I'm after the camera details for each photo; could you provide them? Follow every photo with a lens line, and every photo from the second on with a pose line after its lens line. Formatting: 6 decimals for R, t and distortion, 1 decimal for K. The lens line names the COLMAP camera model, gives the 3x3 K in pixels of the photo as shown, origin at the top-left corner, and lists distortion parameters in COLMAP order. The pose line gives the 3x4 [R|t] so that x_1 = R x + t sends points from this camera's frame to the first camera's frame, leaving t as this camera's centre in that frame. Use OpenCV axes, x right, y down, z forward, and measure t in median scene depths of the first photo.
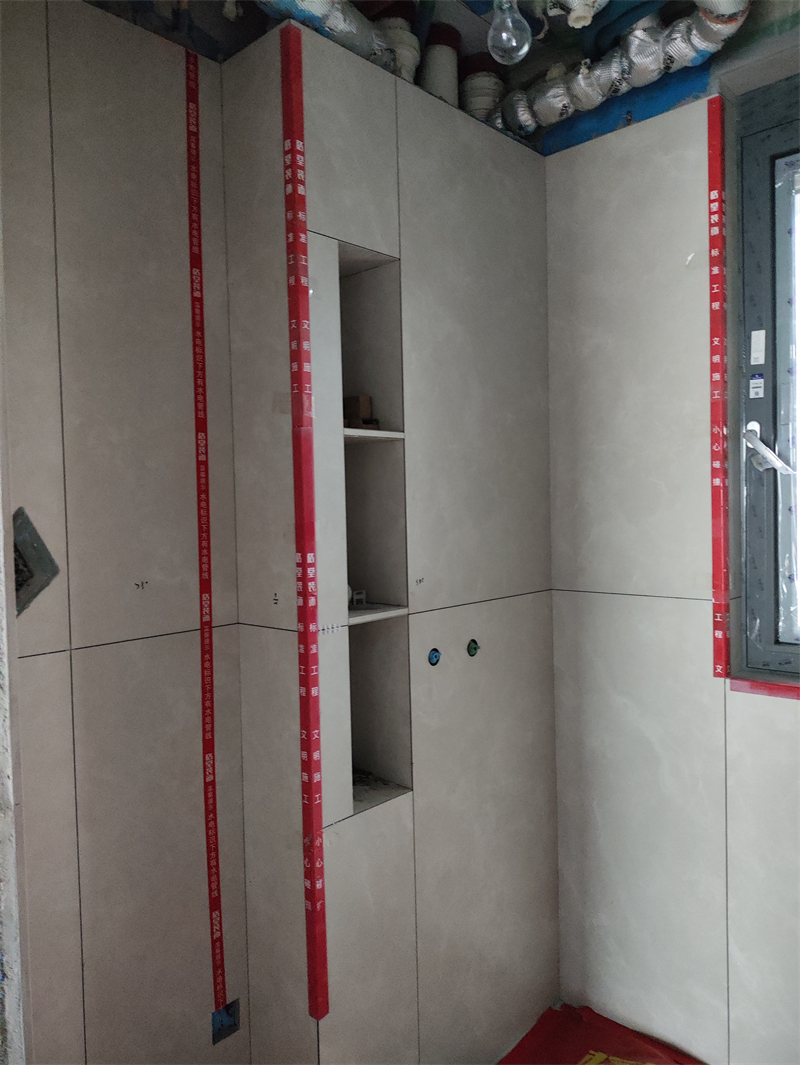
lens RADIAL K [[780.1, 0, 400.5], [0, 780.1, 529.0], [0, 0, 1]] dist [0.046798, -0.057846]
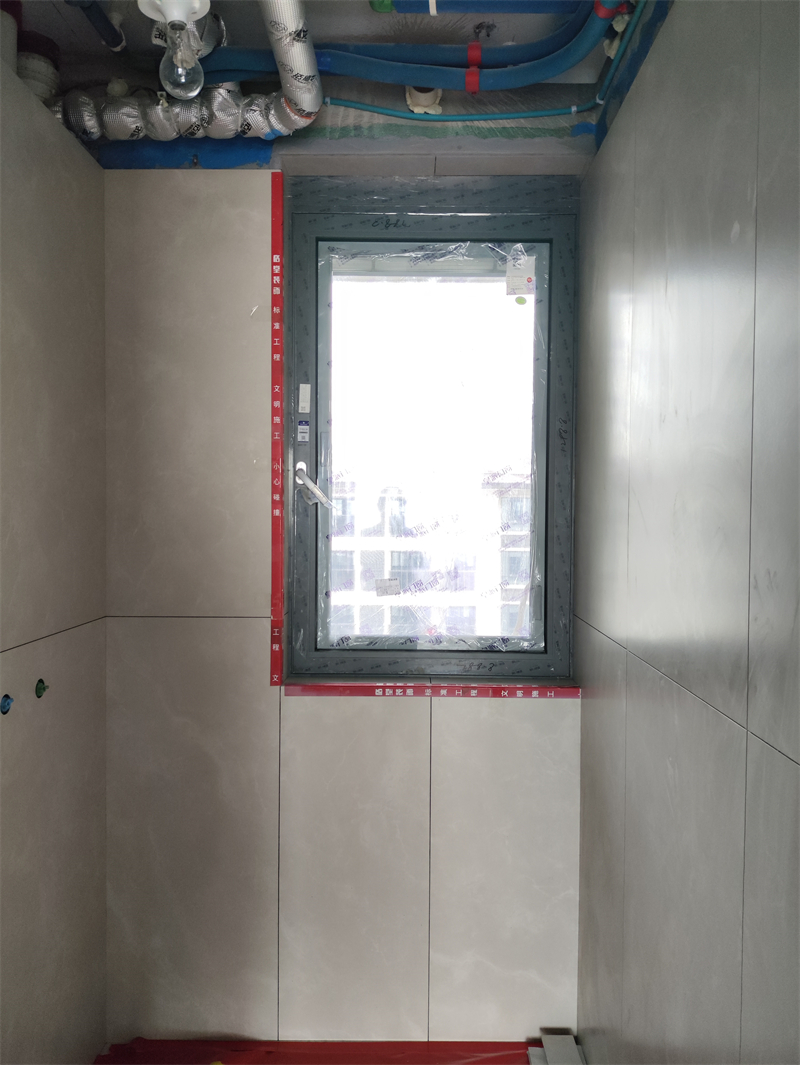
lens RADIAL K [[780.1, 0, 417.8], [0, 780.1, 536.3], [0, 0, 1]] dist [0.046798, -0.057846]
pose [[0.729779, 0.006147, 0.683656, -0.214613], [-0.000995, 0.999968, -0.007928, -0.016802], [-0.683683, 0.005105, 0.729762, 0.039263]]
